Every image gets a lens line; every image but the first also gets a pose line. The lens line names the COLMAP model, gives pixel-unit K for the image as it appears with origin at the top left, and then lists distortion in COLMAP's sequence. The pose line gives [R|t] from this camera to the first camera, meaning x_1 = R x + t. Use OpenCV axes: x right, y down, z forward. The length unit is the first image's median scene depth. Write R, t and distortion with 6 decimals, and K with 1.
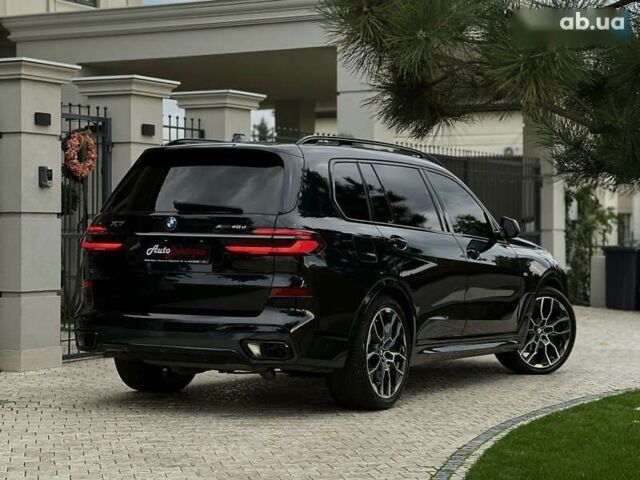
lens RADIAL K [[1490.4, 0, 319.7], [0, 1490.4, 241.9], [0, 0, 1]] dist [0.082544, 0.472764]
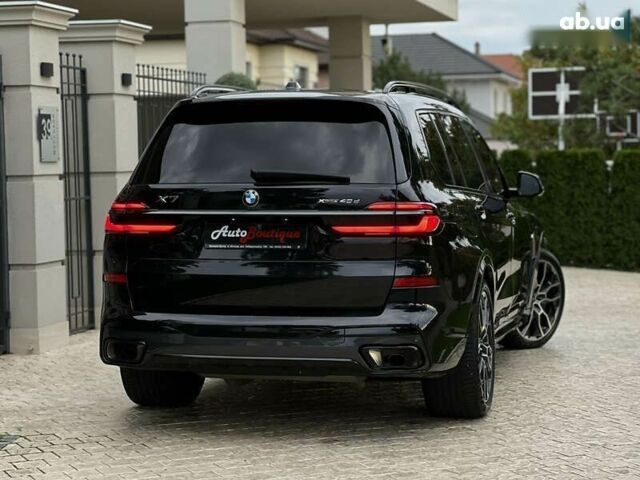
lens RADIAL K [[1490.4, 0, 319.7], [0, 1490.4, 241.9], [0, 0, 1]] dist [0.082544, 0.472764]
pose [[0.962862, -0.035938, 0.267591, -0.219041], [0.023063, 0.998427, 0.051105, -0.022785], [-0.269006, -0.043035, 0.962176, 0.201880]]
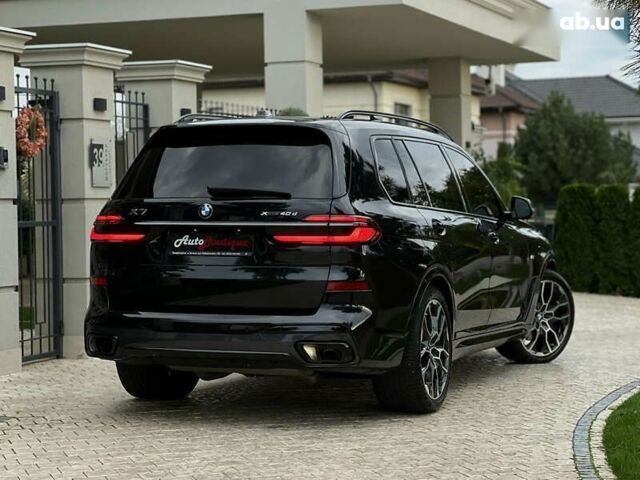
lens RADIAL K [[1490.4, 0, 319.7], [0, 1490.4, 241.9], [0, 0, 1]] dist [0.082544, 0.472764]
pose [[0.990243, -0.019368, 0.137999, -0.124673], [0.016983, 0.999686, 0.018435, -0.007323], [-0.138313, -0.015911, 0.990261, 0.097968]]
